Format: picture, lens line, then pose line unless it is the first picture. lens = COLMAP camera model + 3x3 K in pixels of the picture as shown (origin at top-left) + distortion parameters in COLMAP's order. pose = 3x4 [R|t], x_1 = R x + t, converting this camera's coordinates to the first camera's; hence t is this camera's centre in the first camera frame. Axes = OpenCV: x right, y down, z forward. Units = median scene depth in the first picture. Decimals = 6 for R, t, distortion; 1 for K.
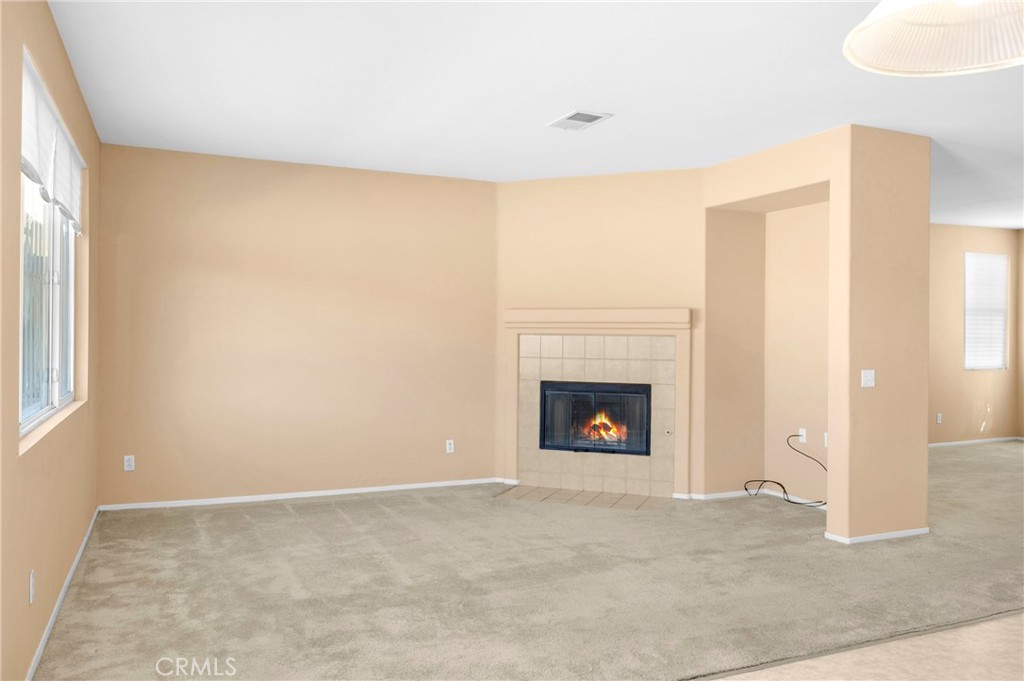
lens RADIAL K [[759.0, 0, 510.6], [0, 759.0, 336.8], [0, 0, 1]] dist [-0.007106, 0.003540]
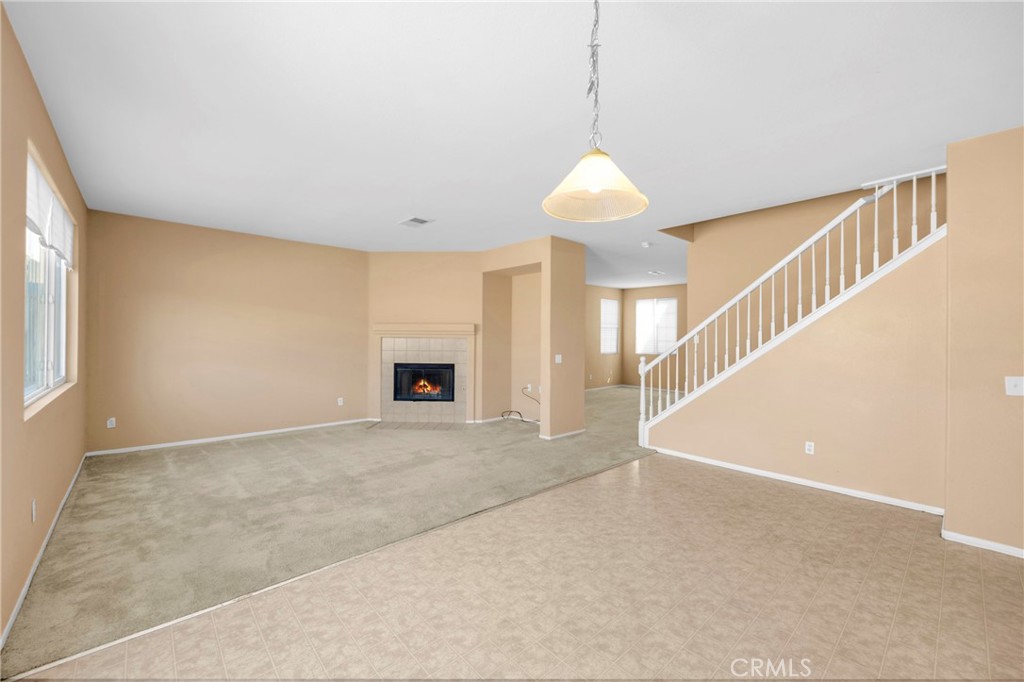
lens RADIAL K [[409.1, 0, 511.1], [0, 409.1, 337.4], [0, 0, 1]] dist [-0.007408, 0.001016]
pose [[0.949333, 0.000473, 0.314270, -0.002995], [0.000270, 0.999997, -0.002322, -0.001499], [-0.314270, 0.002290, 0.949331, -0.020736]]
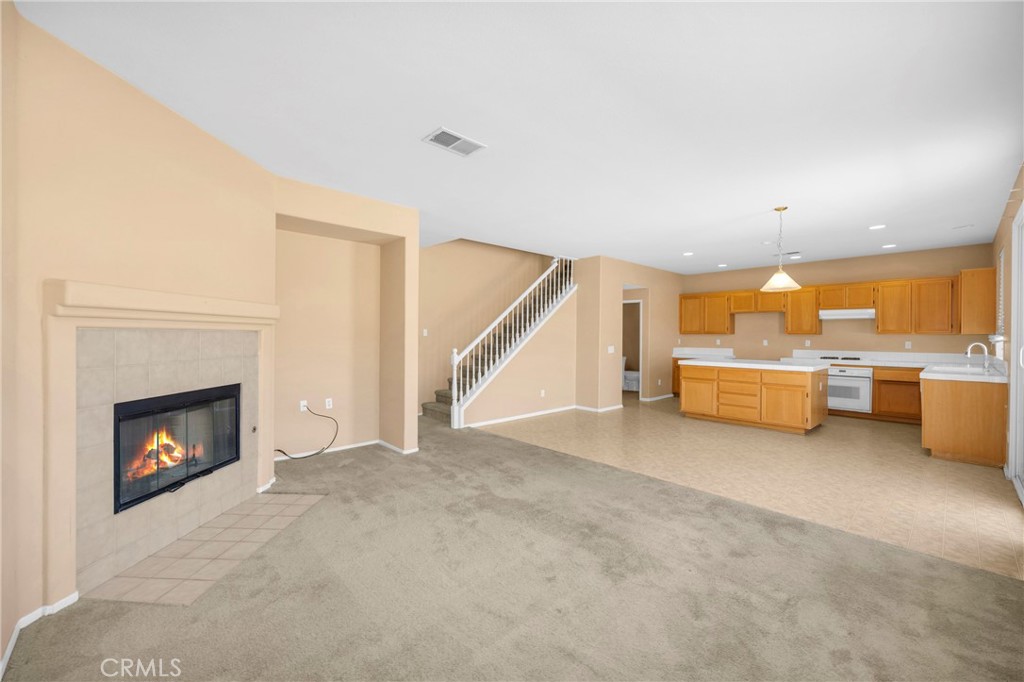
lens RADIAL K [[409.1, 0, 509.0], [0, 409.1, 341.1], [0, 0, 1]] dist [-0.007408, 0.001016]
pose [[-0.318764, -0.020926, 0.947603, -0.532609], [-0.004050, 0.999777, 0.020716, -0.001119], [-0.947825, 0.002765, -0.318778, 1.142904]]
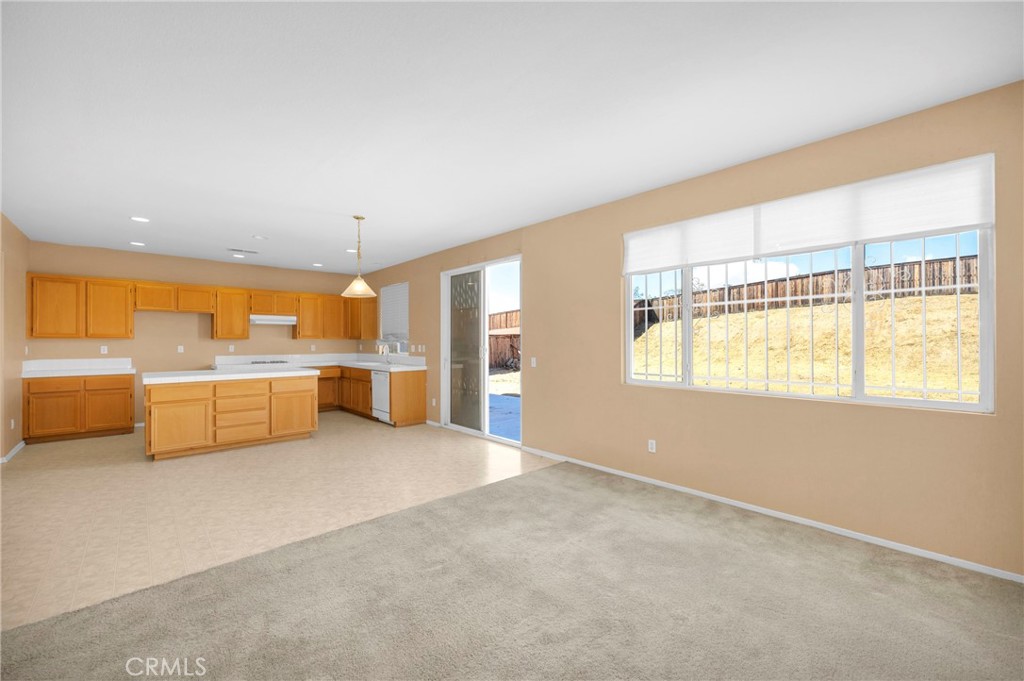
lens RADIAL K [[409.1, 0, 513.2], [0, 409.1, 339.6], [0, 0, 1]] dist [-0.007408, 0.001016]
pose [[-0.945527, -0.006300, -0.325483, 0.125618], [-0.005323, 0.999978, -0.003890, 0.003375], [0.325501, -0.001946, -0.945540, 1.289143]]
